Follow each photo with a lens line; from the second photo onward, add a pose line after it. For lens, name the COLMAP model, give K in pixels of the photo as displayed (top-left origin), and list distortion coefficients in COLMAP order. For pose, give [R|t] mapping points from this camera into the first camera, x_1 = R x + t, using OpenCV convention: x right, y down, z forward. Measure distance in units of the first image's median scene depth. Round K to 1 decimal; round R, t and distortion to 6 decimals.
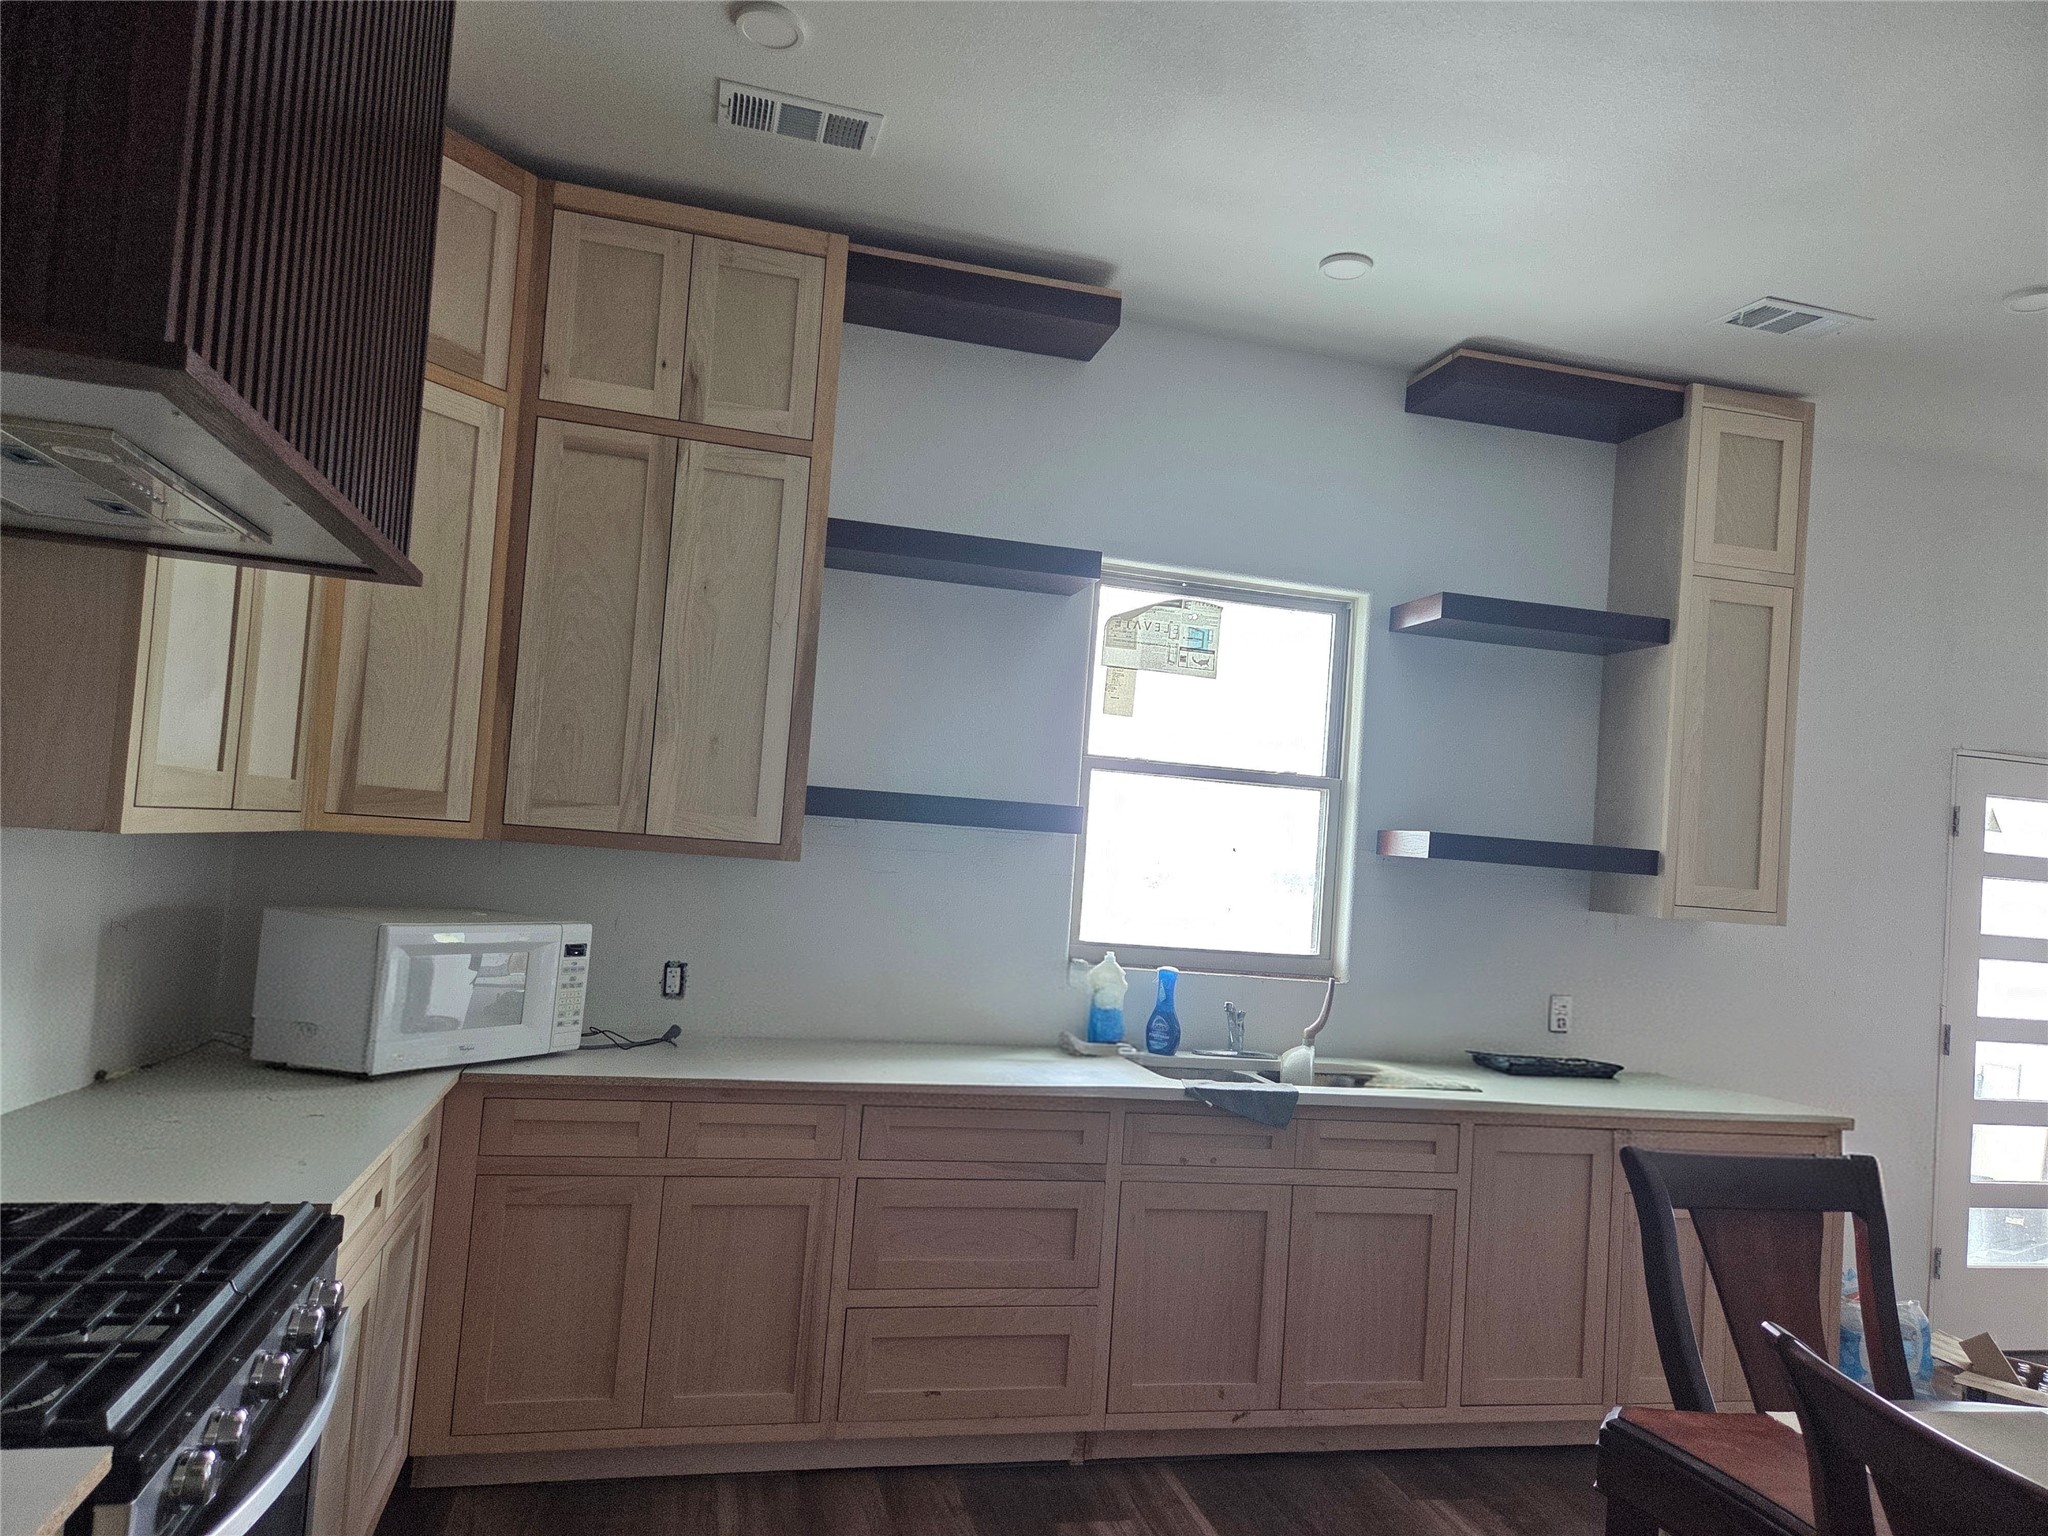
lens RADIAL K [[1394.2, 0, 1027.0], [0, 1394.2, 783.7], [0, 0, 1]] dist [0.040459, -0.024428]
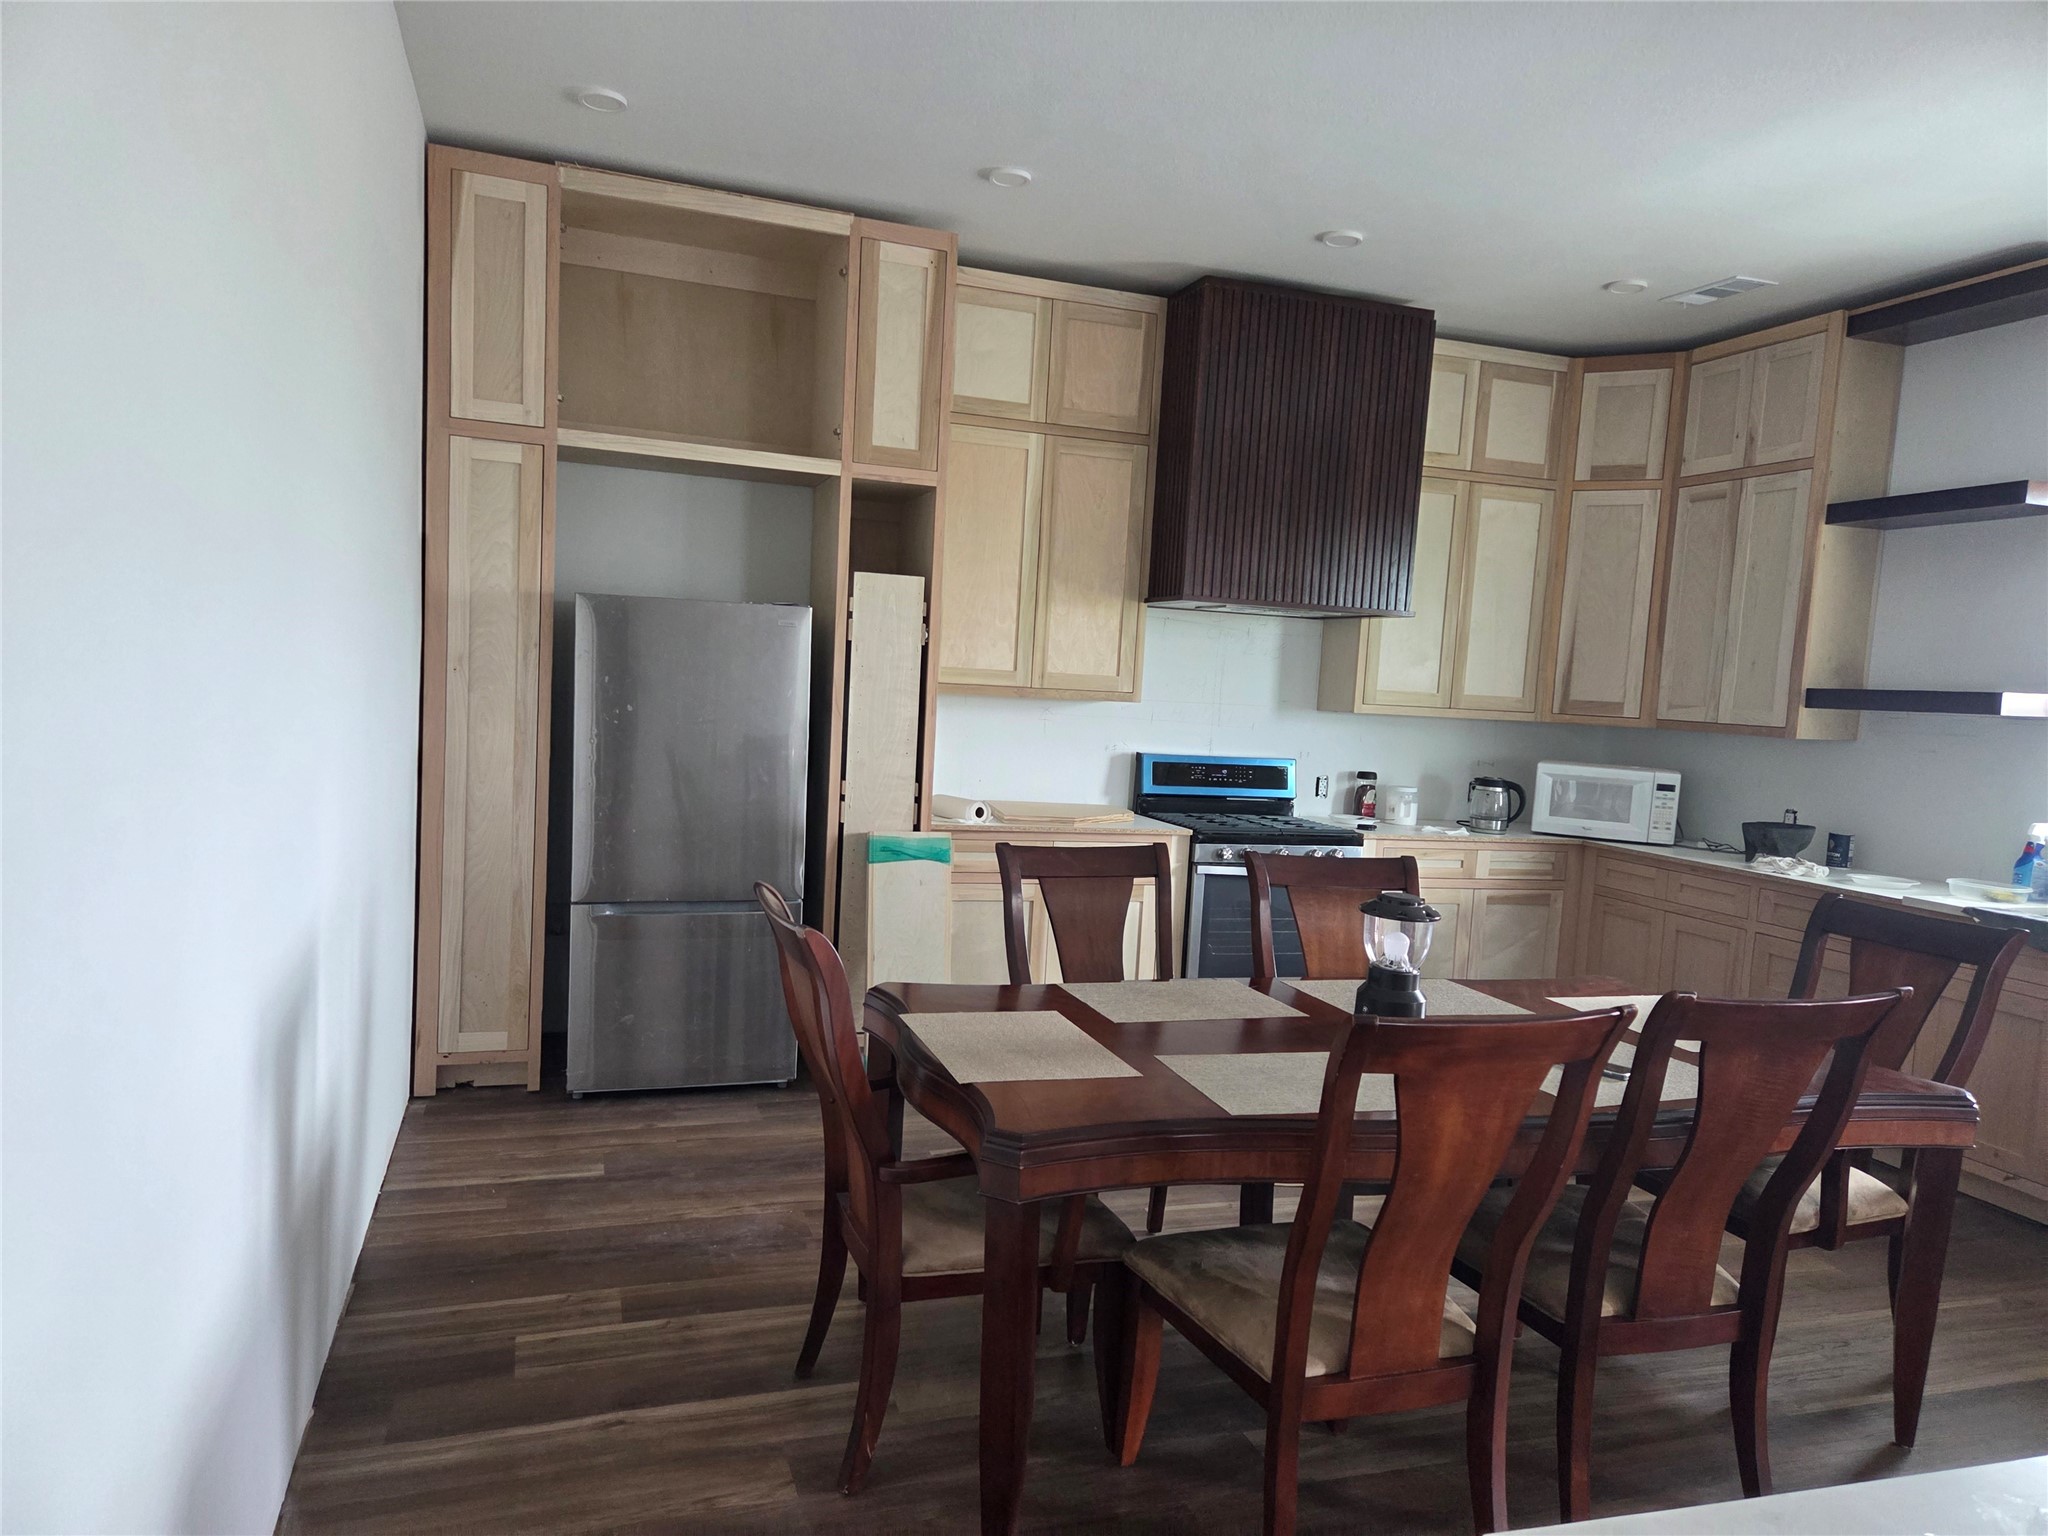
lens RADIAL K [[1394.2, 0, 1025.9], [0, 1394.2, 772.6], [0, 0, 1]] dist [0.040459, -0.024428]
pose [[0.074618, -0.008088, -0.997179, 1.357410], [-0.006841, 0.999939, -0.008622, 0.117399], [0.997189, 0.007465, 0.074559, 0.053196]]
